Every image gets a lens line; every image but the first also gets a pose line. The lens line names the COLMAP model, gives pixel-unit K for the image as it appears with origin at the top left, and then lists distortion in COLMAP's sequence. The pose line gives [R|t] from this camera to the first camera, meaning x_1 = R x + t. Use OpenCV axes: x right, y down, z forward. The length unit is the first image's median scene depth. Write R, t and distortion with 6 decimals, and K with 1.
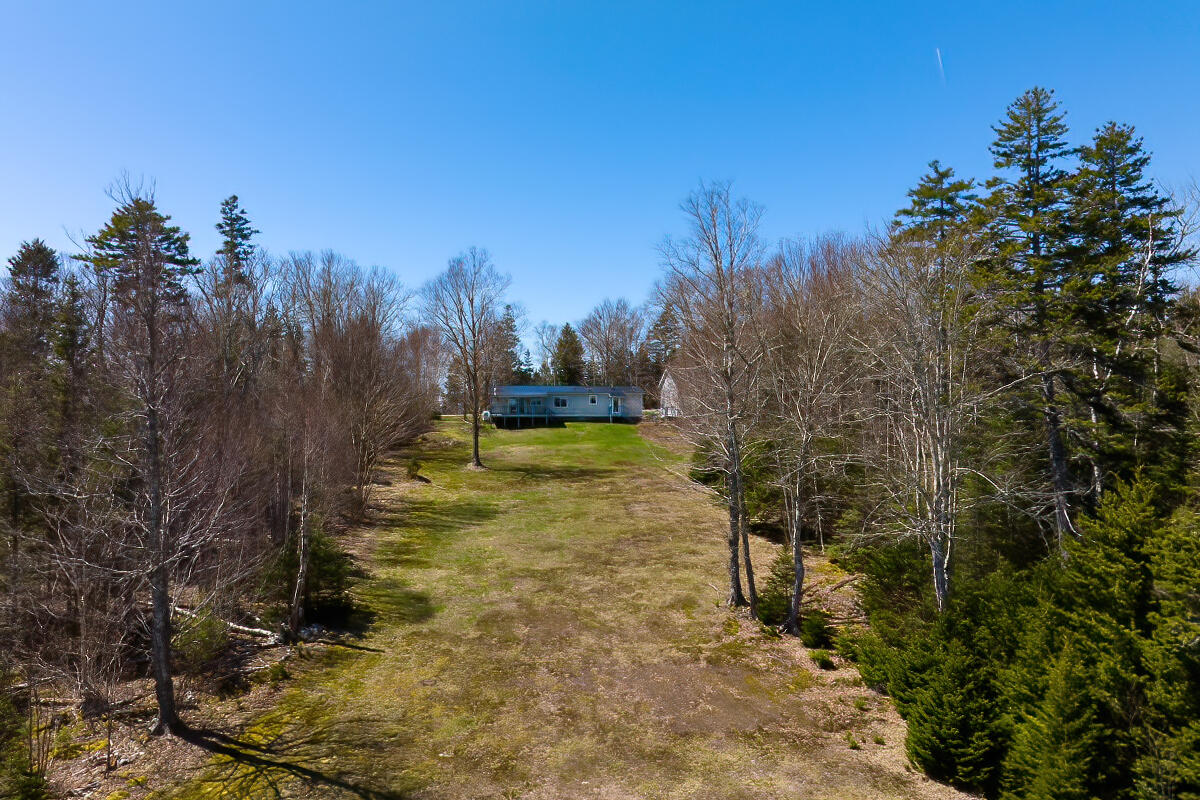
lens RADIAL K [[844.2, 0, 590.8], [0, 844.2, 401.7], [0, 0, 1]] dist [-0.027783, 0.009878]
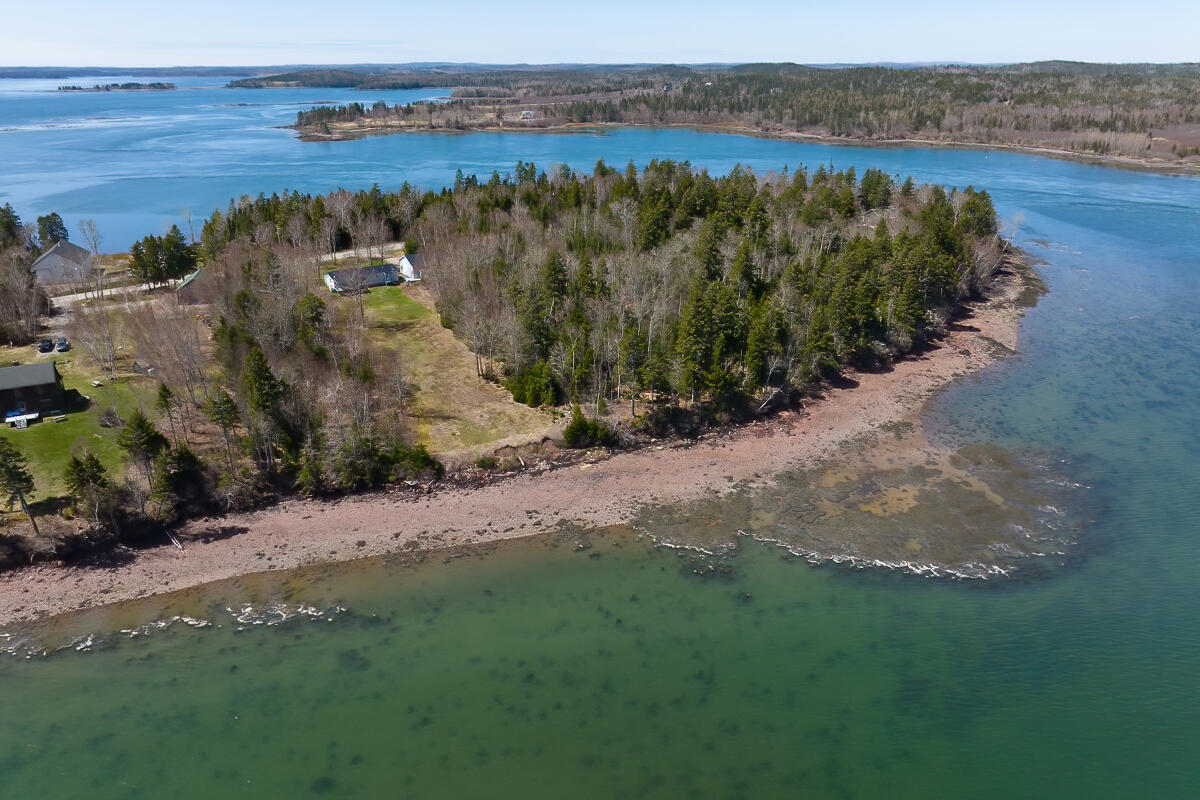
lens RADIAL K [[844.2, 0, 593.7], [0, 844.2, 401.3], [0, 0, 1]] dist [-0.027783, 0.009878]
pose [[0.889584, -0.168892, 0.424401, -0.794808], [-0.006683, 0.924218, 0.381806, -0.890401], [-0.456723, -0.342485, 0.821041, -2.008063]]
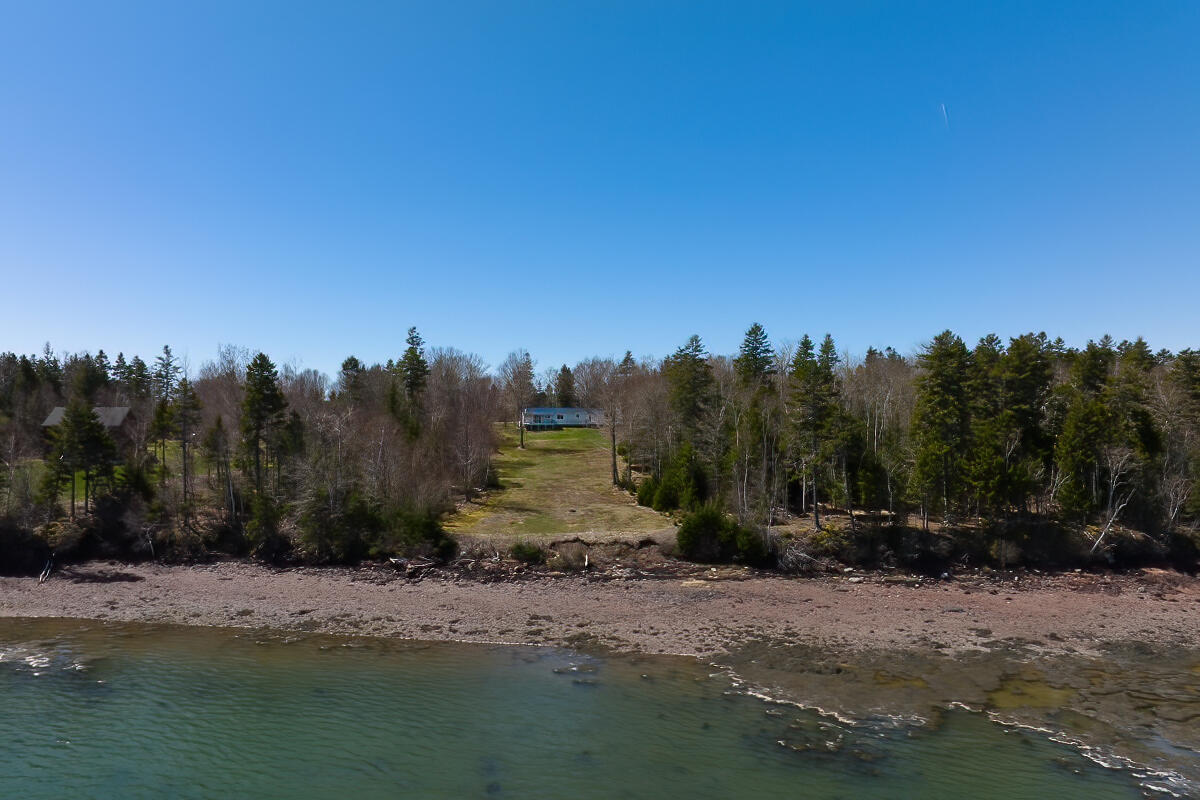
lens RADIAL K [[844.2, 0, 591.8], [0, 844.2, 401.0], [0, 0, 1]] dist [-0.027783, 0.009878]
pose [[0.999997, -0.000165, 0.002406, 0.045872], [0.000173, 0.999994, -0.003541, -0.043506], [-0.002405, 0.003541, 0.999991, -1.359057]]
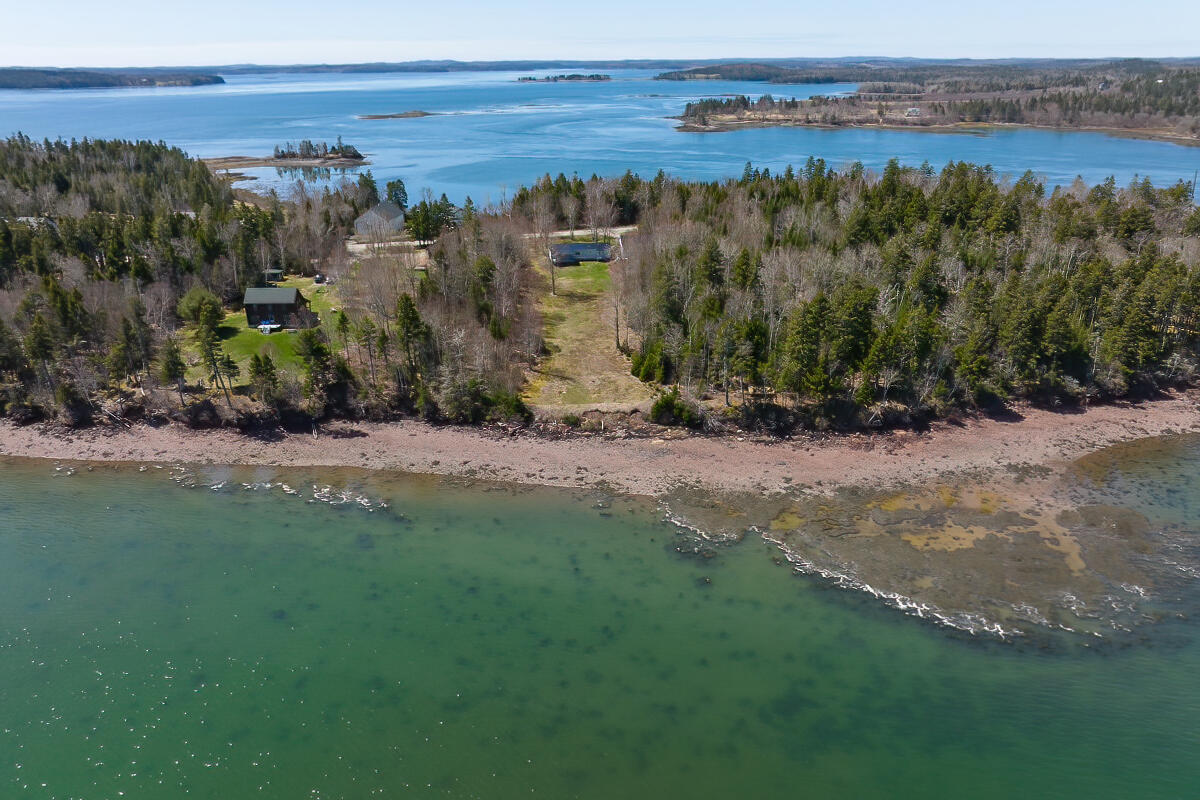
lens RADIAL K [[844.2, 0, 591.3], [0, 844.2, 400.8], [0, 0, 1]] dist [-0.027783, 0.009878]
pose [[0.999980, -0.006285, -0.001098, 0.007308], [0.006220, 0.921922, 0.387325, -0.900583], [-0.001422, -0.387324, 0.921943, -2.400400]]
